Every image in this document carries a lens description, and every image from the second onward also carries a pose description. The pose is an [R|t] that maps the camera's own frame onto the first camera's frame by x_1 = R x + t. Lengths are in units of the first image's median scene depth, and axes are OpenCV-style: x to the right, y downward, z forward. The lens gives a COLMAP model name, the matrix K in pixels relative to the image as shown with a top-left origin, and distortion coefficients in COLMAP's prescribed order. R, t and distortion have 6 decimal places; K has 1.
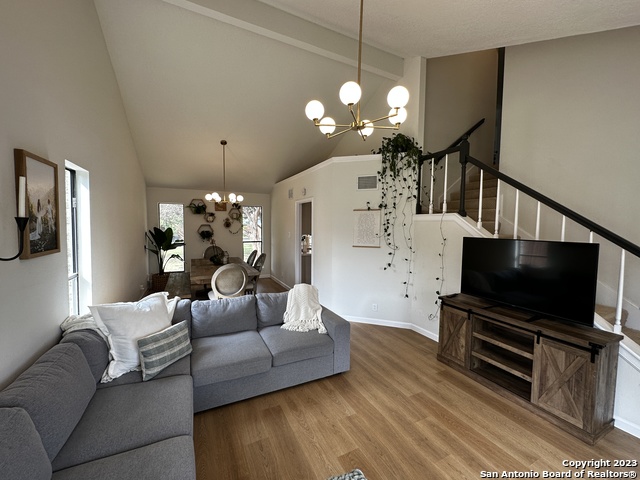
lens RADIAL K [[255.5, 0, 322.7], [0, 255.5, 241.2], [0, 0, 1]] dist [-0.005178, 0.001311]
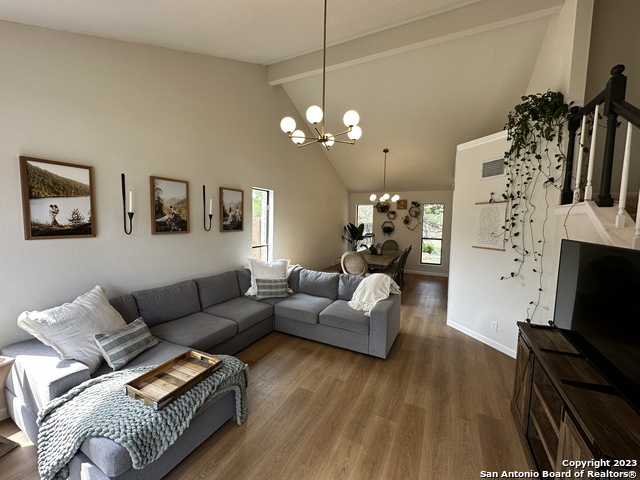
lens RADIAL K [[255.5, 0, 328.0], [0, 255.5, 240.1], [0, 0, 1]] dist [-0.005178, 0.001311]
pose [[0.612663, 0.063725, -0.787771, 0.505897], [-0.063134, 0.997505, 0.031590, 0.002344], [0.787818, 0.030381, 0.615158, 0.108001]]
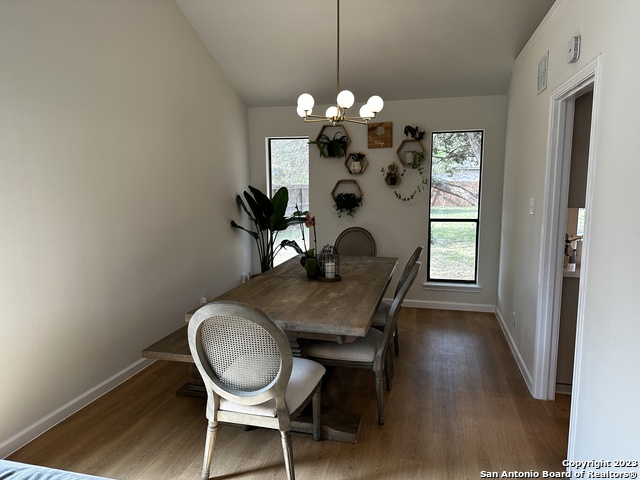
lens RADIAL K [[446.4, 0, 319.2], [0, 446.4, 245.2], [0, 0, 1]] dist [0.058153, -0.066819]
pose [[0.751935, 0.075929, -0.654850, 0.073016], [-0.027081, 0.996064, 0.084396, -0.022896], [0.658681, -0.045727, 0.751032, 0.591077]]
